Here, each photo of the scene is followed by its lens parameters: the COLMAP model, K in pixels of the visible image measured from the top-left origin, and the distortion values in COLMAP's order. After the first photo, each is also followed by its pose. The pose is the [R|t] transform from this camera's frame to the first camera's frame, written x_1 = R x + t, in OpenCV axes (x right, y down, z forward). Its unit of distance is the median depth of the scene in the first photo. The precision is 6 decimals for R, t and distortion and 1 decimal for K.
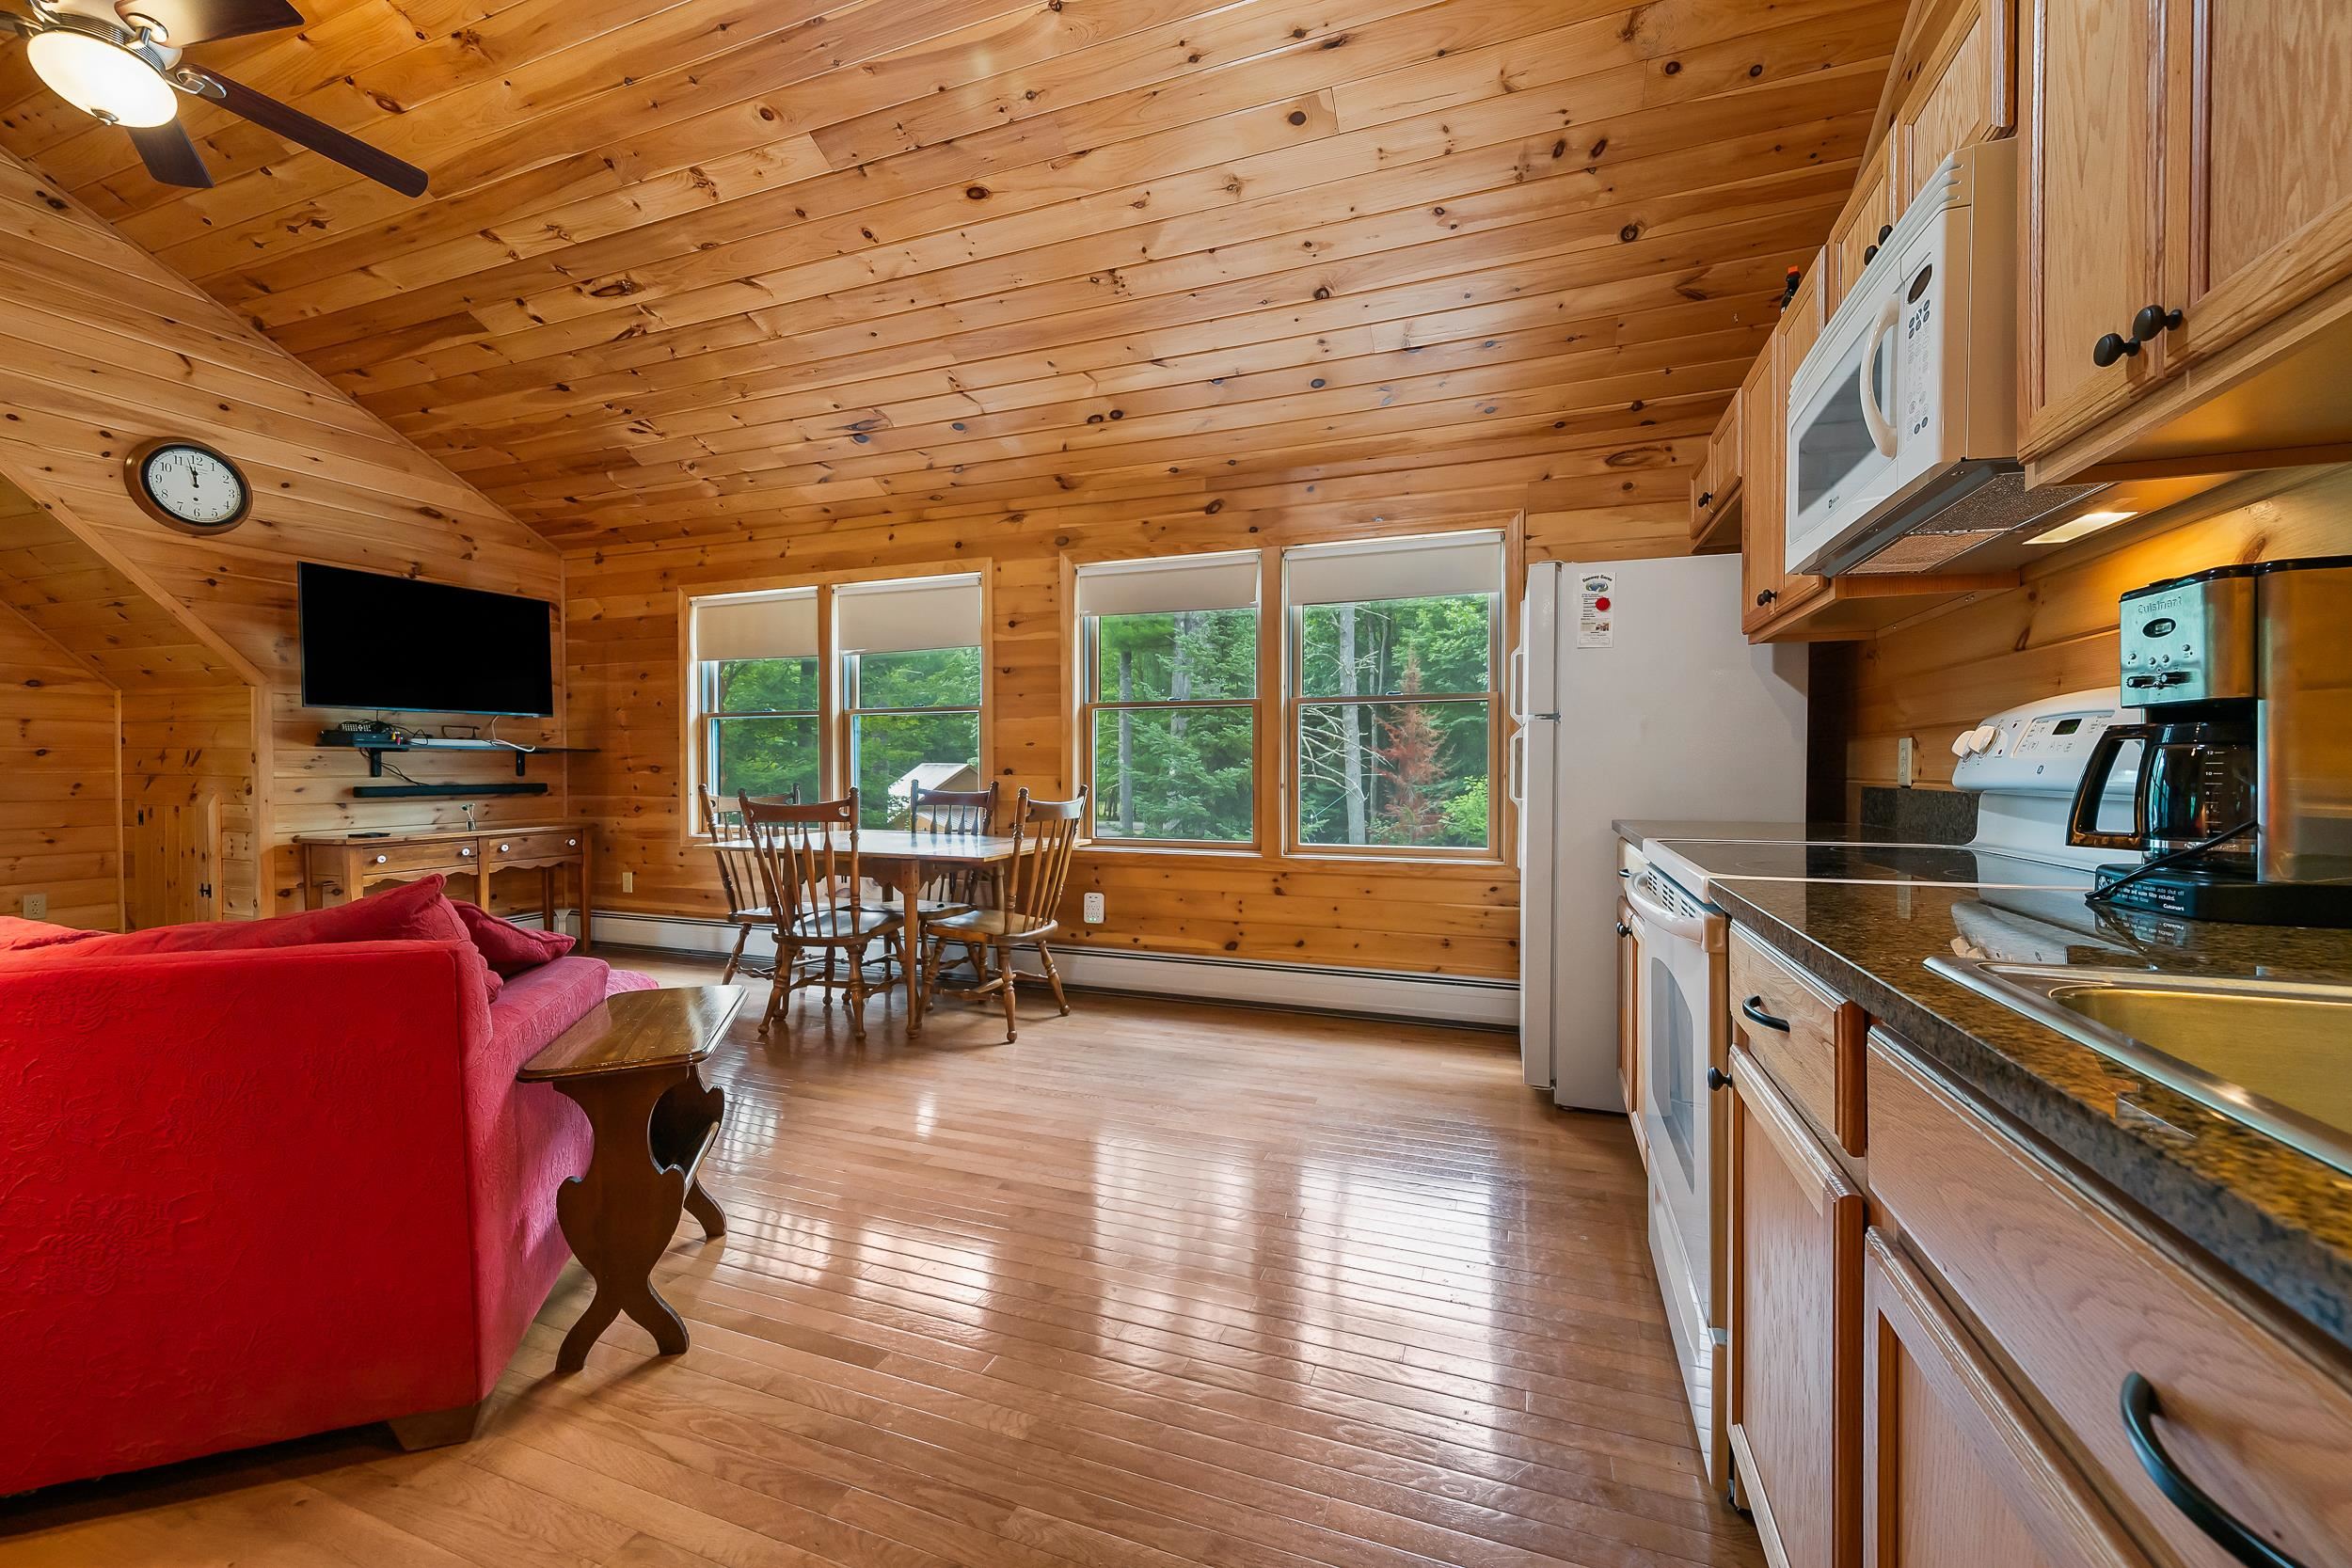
lens RADIAL K [[928.7, 0, 1179.0], [0, 928.7, 776.5], [0, 0, 1]] dist [0.000063, -0.000014]
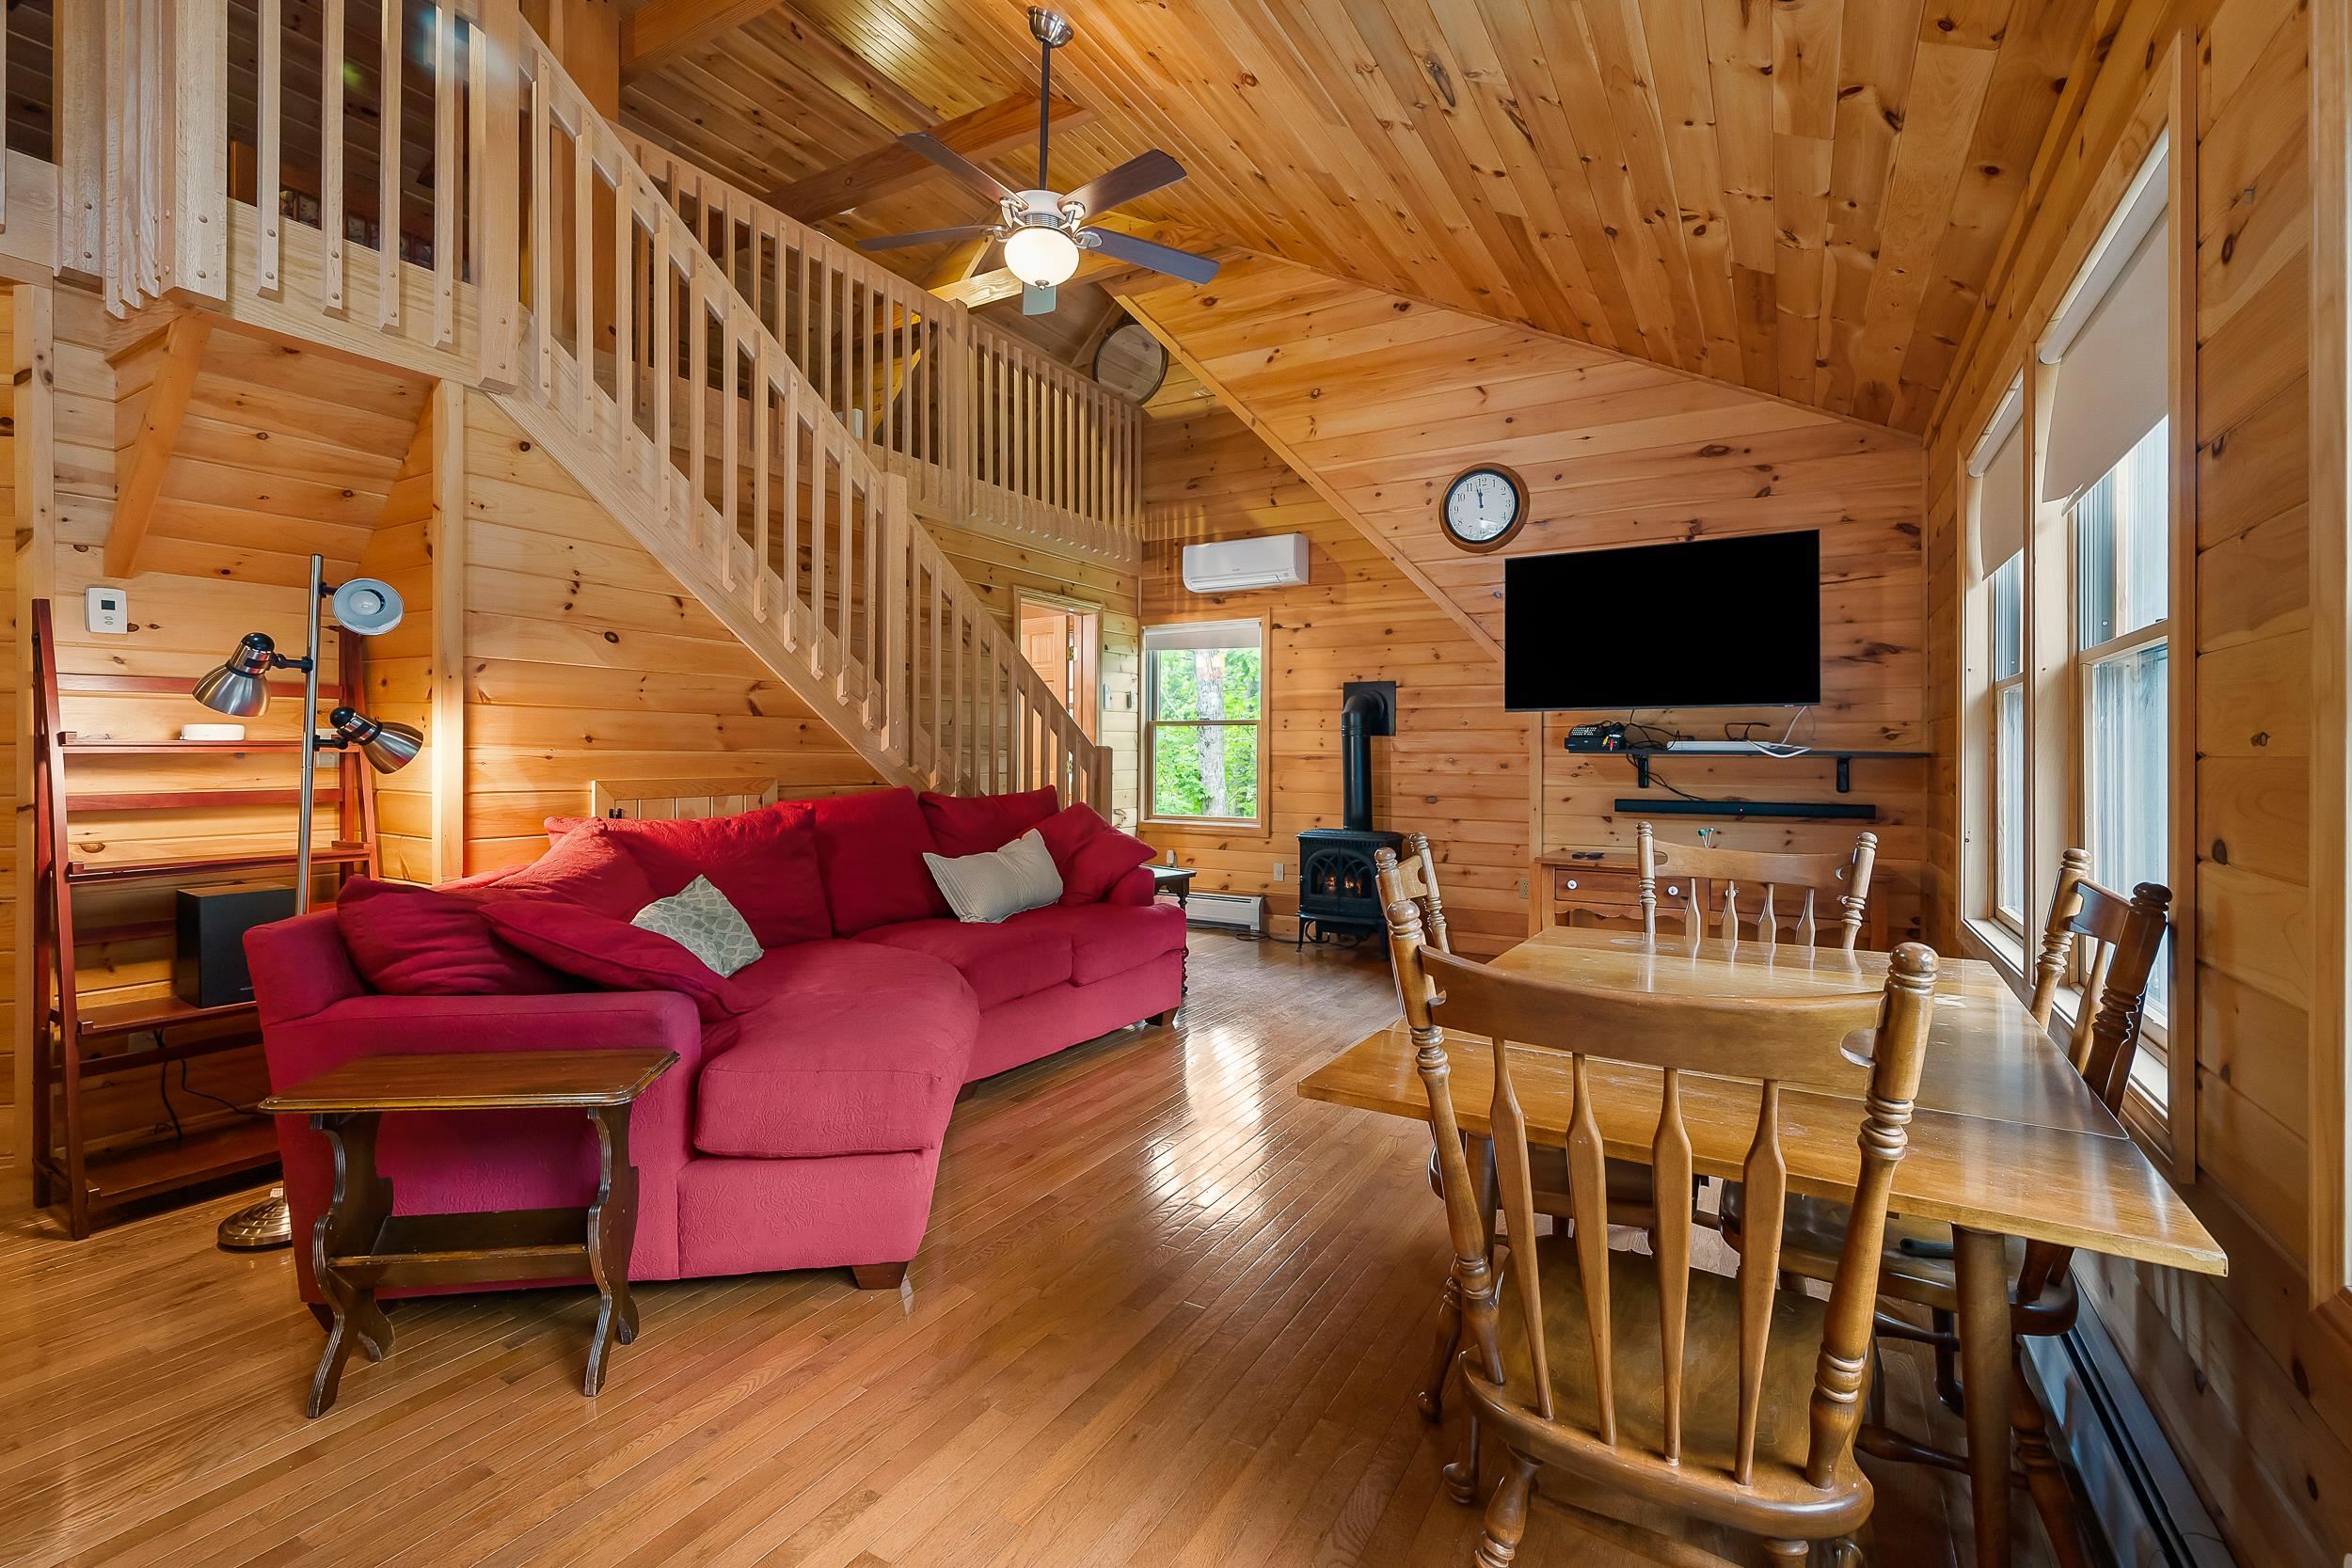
lens RADIAL K [[1045.7, 0, 1182.4], [0, 1045.7, 748.9], [0, 0, 1]] dist [0.000431, 0.000014]
pose [[-0.174246, -0.000846, -0.984702, 0.148139], [-0.014148, 0.999899, 0.001645, -0.031203], [0.984600, 0.014218, -0.174241, 0.776454]]
